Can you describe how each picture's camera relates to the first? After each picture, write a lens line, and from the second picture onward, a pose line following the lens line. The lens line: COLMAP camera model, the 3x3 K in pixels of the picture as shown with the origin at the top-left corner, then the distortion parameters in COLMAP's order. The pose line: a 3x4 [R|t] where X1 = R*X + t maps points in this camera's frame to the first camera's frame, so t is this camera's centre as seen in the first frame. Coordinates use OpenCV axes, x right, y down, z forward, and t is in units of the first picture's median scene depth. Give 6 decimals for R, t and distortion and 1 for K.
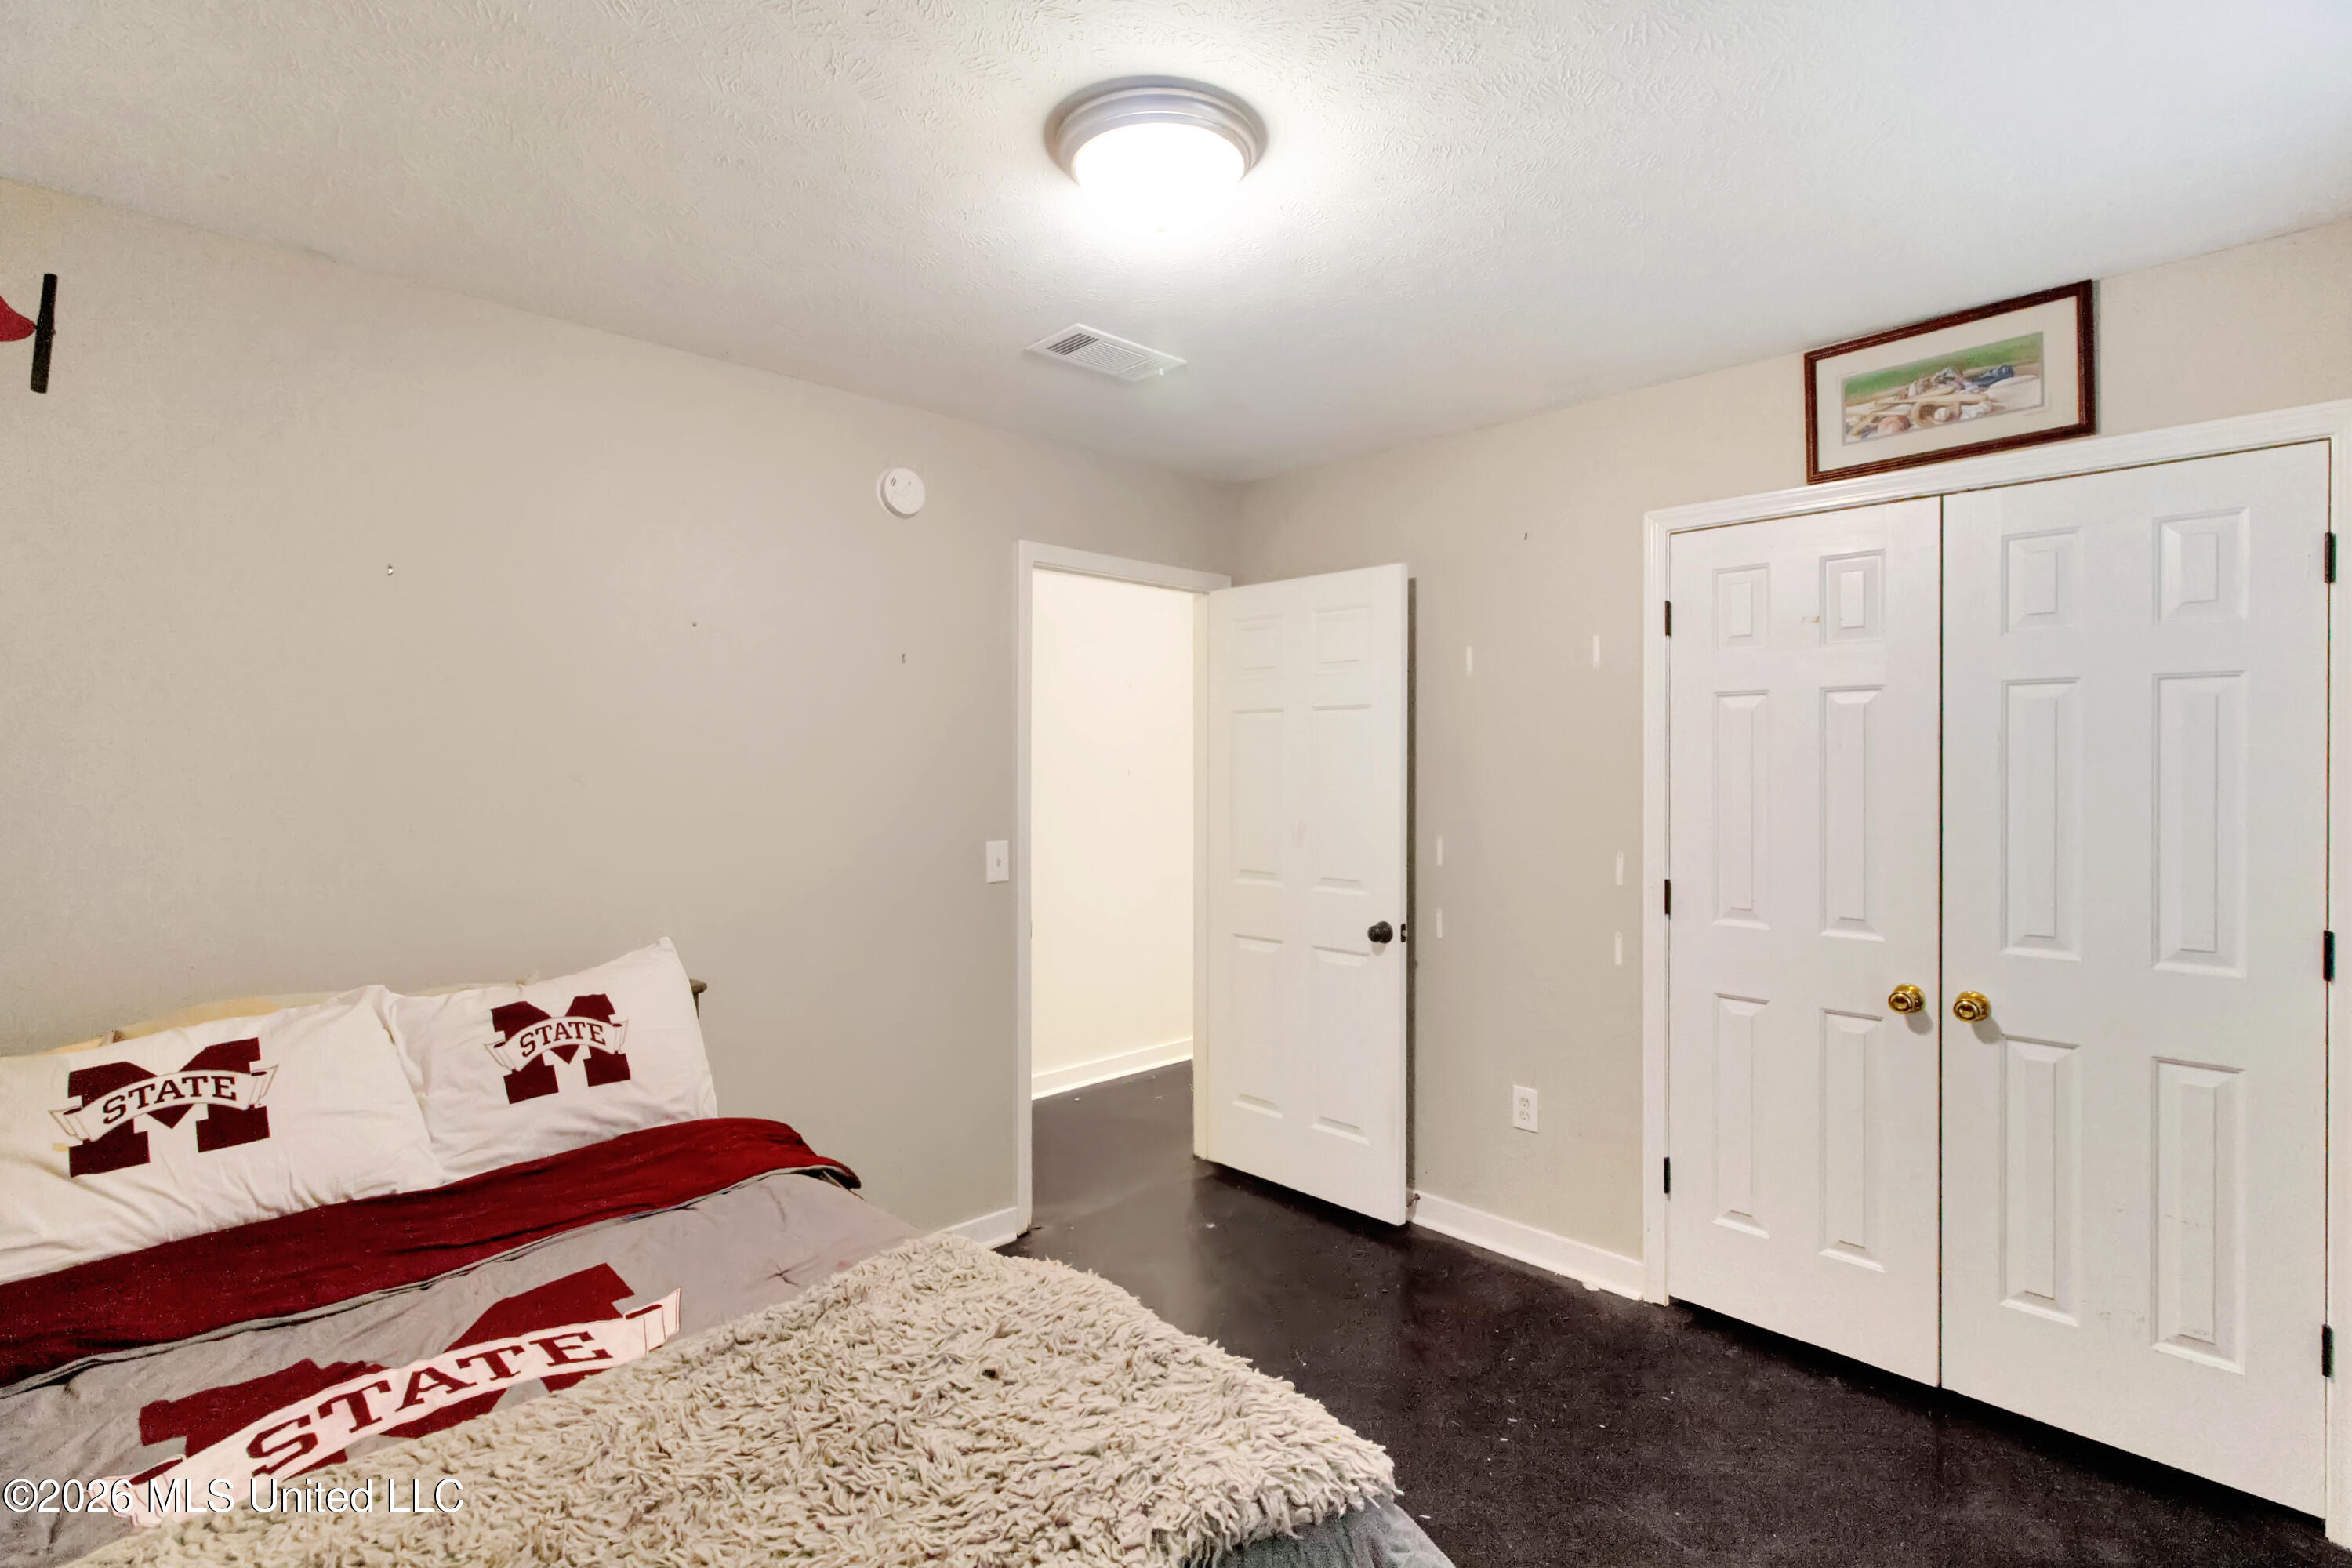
lens RADIAL K [[1105.9, 0, 1178.4], [0, 1105.9, 748.9], [0, 0, 1]] dist [-0.001390, 0.000253]
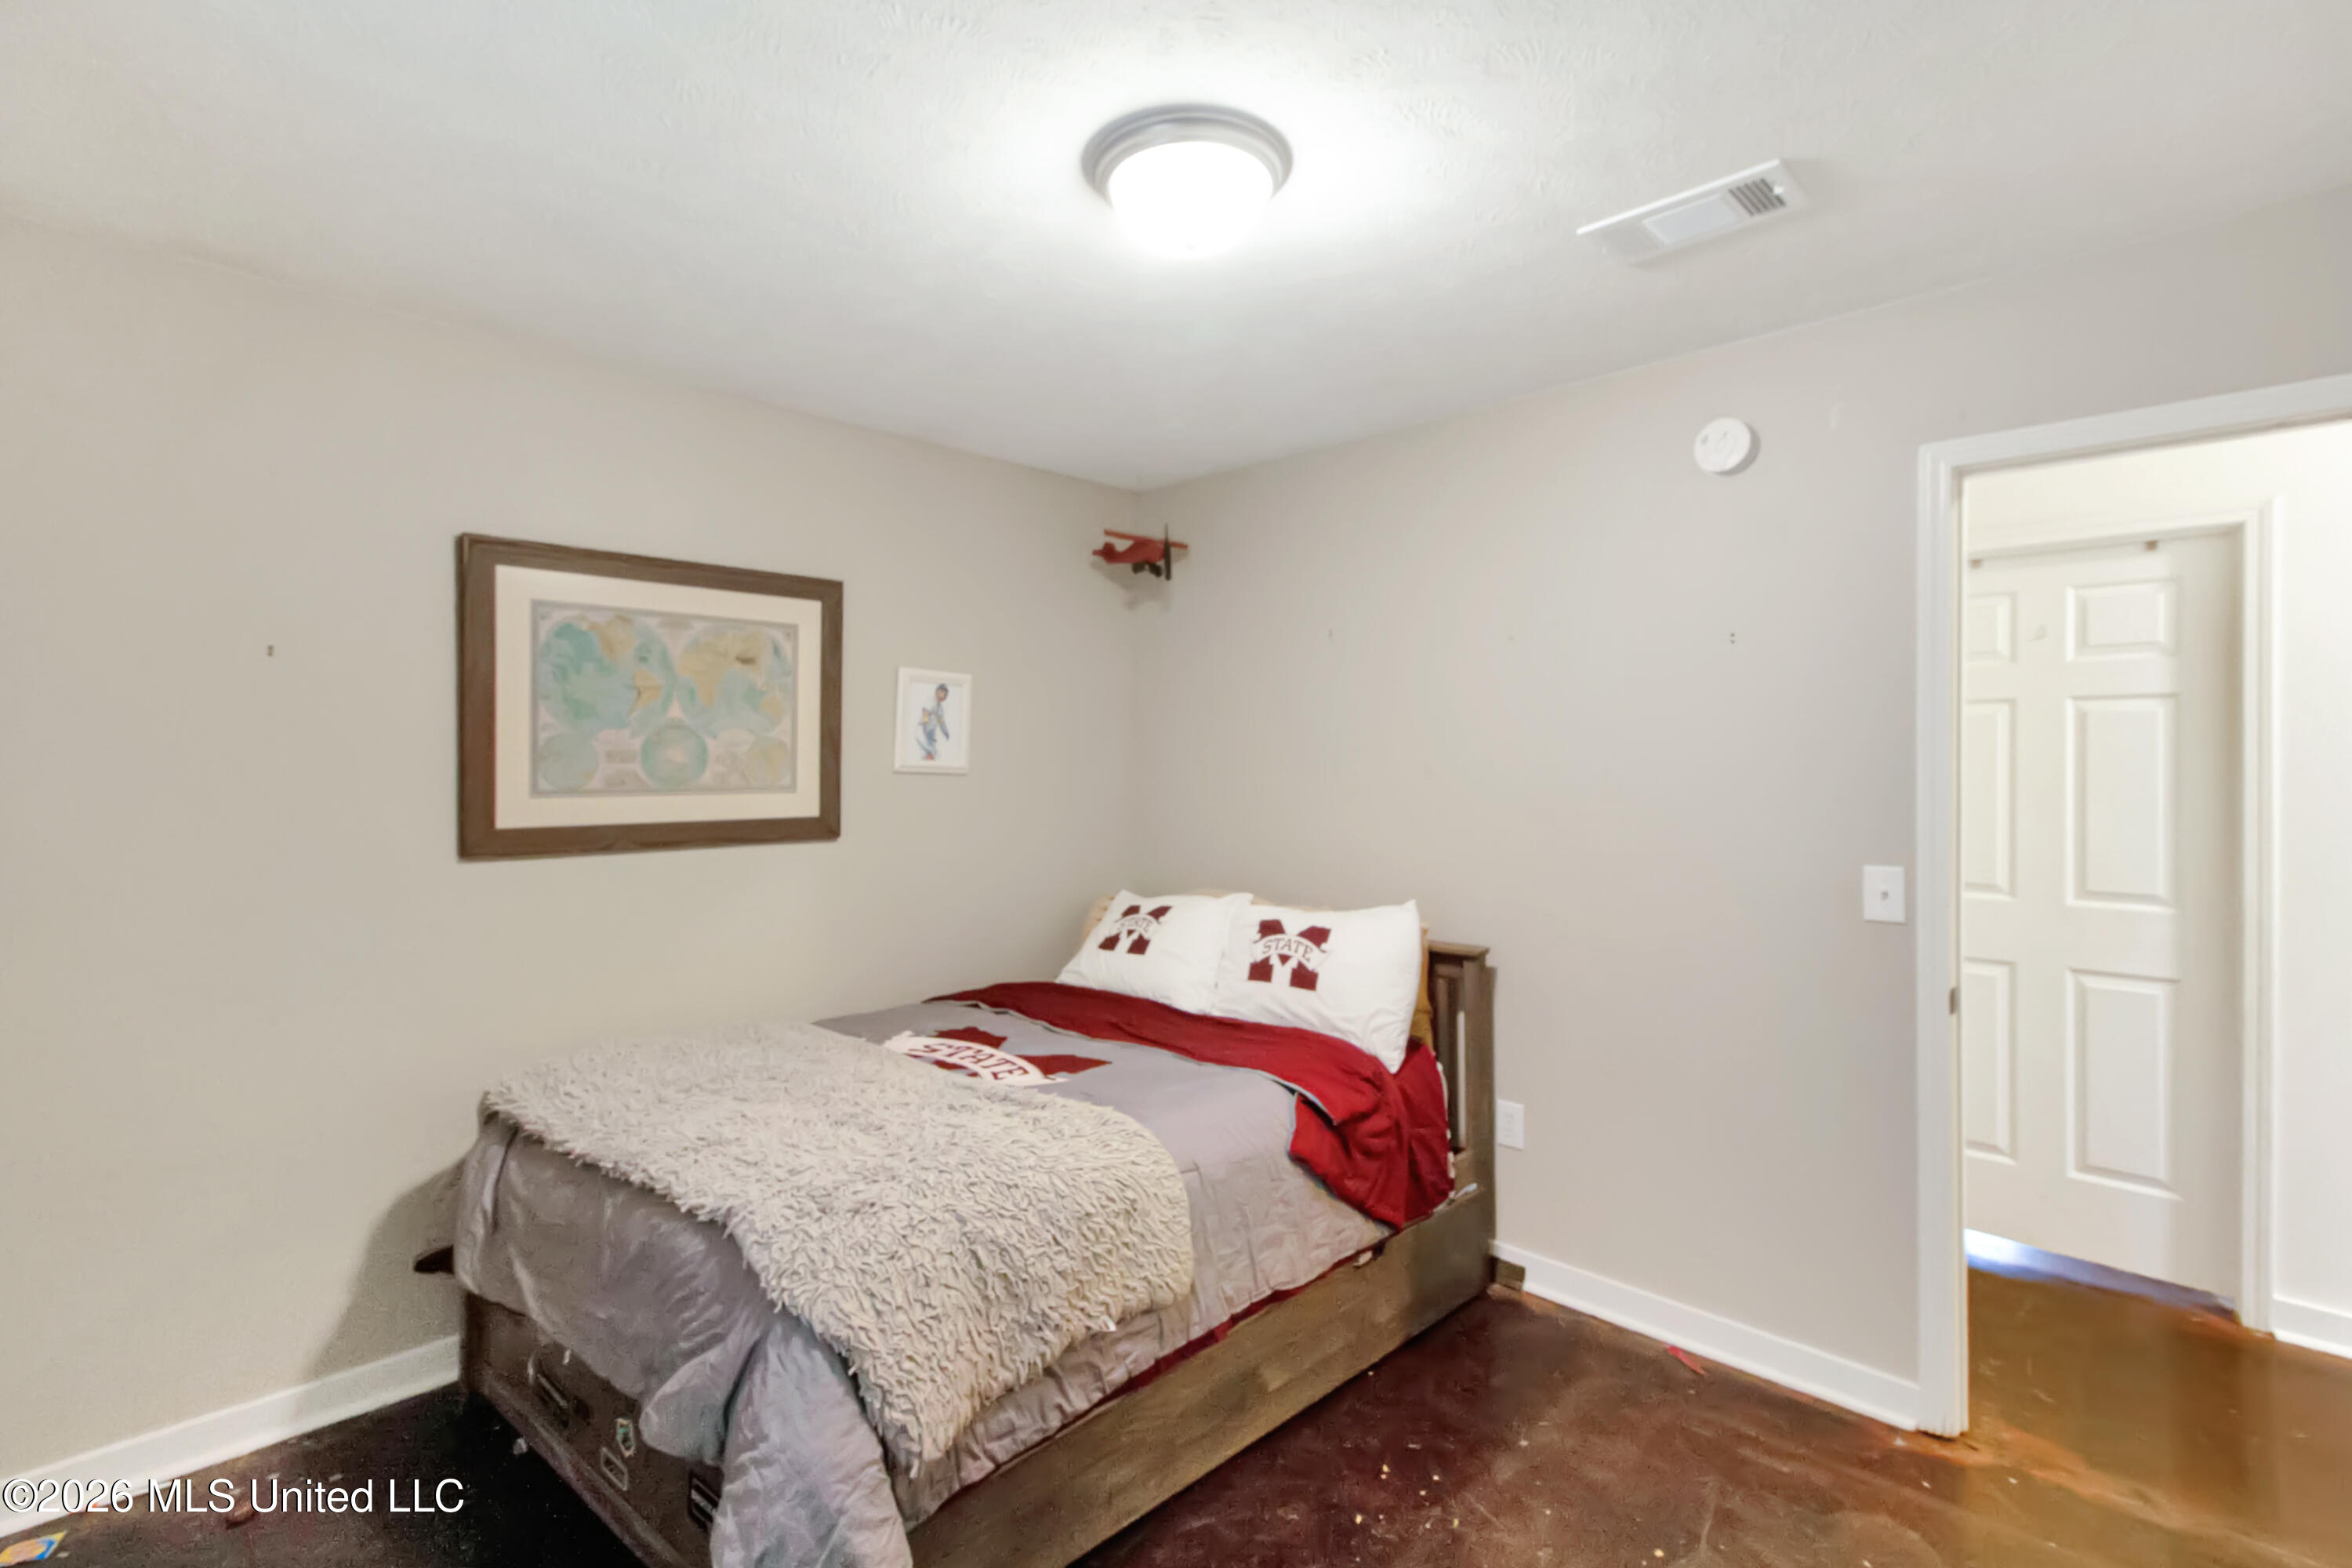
lens RADIAL K [[1105.9, 0, 1178.4], [0, 1105.9, 748.9], [0, 0, 1]] dist [-0.001390, 0.000253]
pose [[0.049791, -0.007590, -0.998731, 0.835696], [0.009497, 0.999930, -0.007126, 0.008727], [0.998714, -0.009130, 0.049860, 0.751870]]
